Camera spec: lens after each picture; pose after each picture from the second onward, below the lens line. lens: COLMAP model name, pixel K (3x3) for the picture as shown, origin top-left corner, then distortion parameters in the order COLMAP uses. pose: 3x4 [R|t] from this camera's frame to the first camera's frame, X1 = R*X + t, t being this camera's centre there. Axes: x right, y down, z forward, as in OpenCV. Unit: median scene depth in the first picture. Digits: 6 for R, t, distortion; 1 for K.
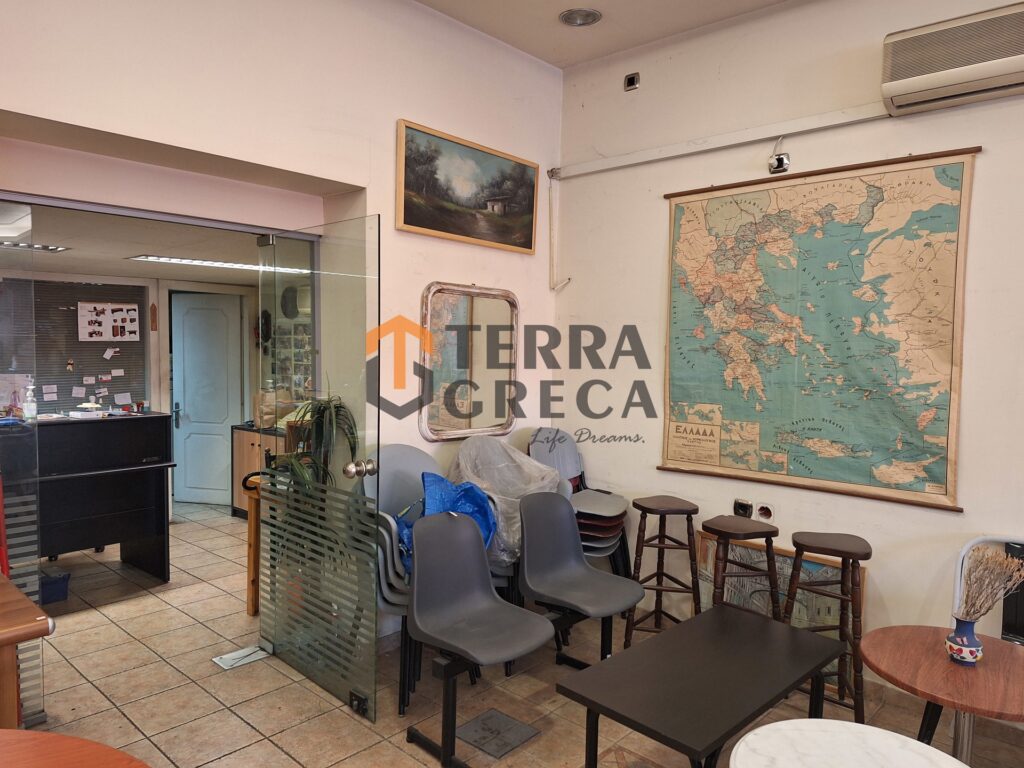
lens RADIAL K [[690.1, 0, 510.0], [0, 690.1, 389.3], [0, 0, 1]] dist [-0.001161, -0.003980]
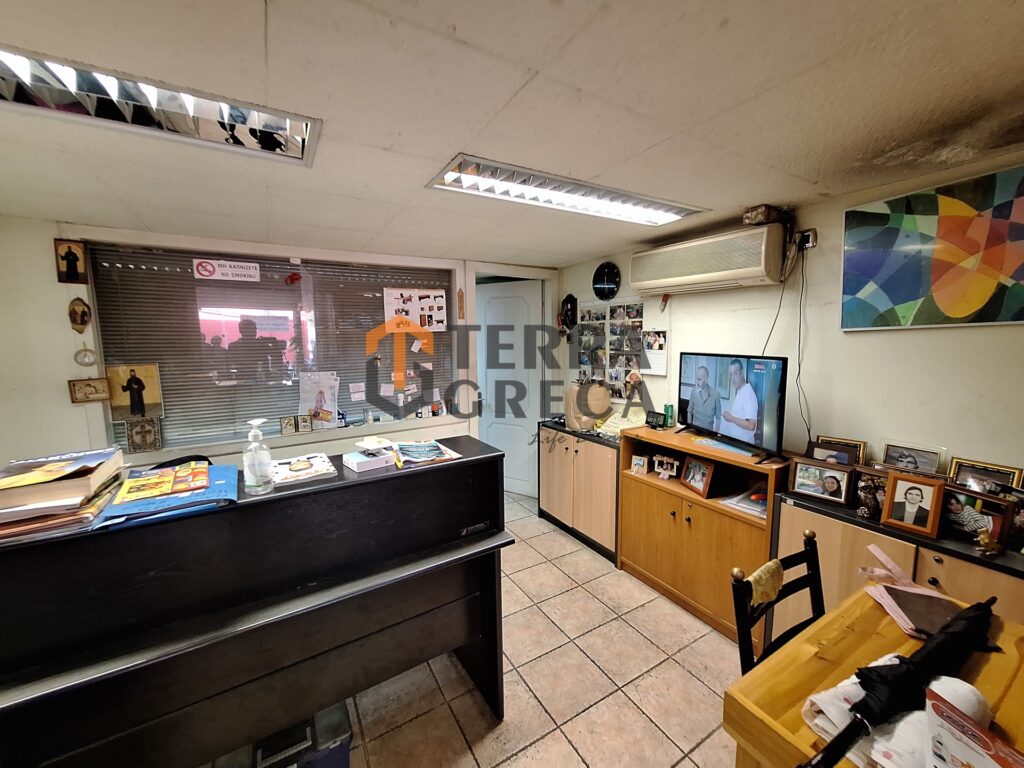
lens RADIAL K [[402.0, 0, 514.5], [0, 402.0, 378.6], [0, 0, 1]] dist [-0.010601, 0.003228]
pose [[0.950783, 0.008210, -0.309750, -0.293930], [0.006292, 0.998931, 0.045789, -0.032172], [0.309795, -0.045485, 0.949715, 0.532470]]
